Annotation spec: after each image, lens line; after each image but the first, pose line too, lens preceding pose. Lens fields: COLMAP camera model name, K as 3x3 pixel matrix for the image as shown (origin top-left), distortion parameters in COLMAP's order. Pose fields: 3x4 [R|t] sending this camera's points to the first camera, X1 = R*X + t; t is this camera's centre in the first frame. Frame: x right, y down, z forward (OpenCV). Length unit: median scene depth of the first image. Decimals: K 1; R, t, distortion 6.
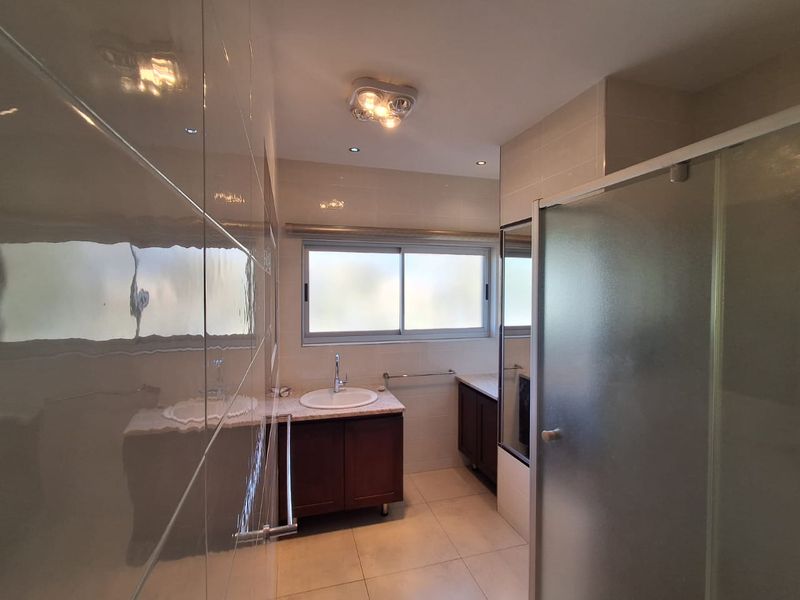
lens RADIAL K [[380.4, 0, 397.4], [0, 380.4, 301.1], [0, 0, 1]] dist [0.006433, 0.000360]
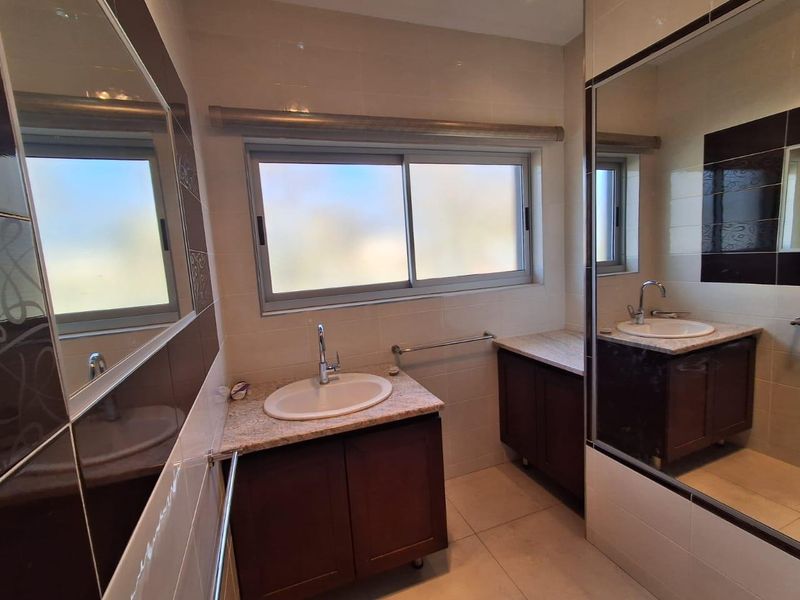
lens RADIAL K [[380.4, 0, 399.7], [0, 380.4, 298.7], [0, 0, 1]] dist [0.006433, 0.000360]
pose [[0.995120, -0.076850, 0.061895, -0.061624], [0.070986, 0.993232, 0.091929, 0.049318], [-0.068540, -0.087086, 0.993840, 0.365636]]
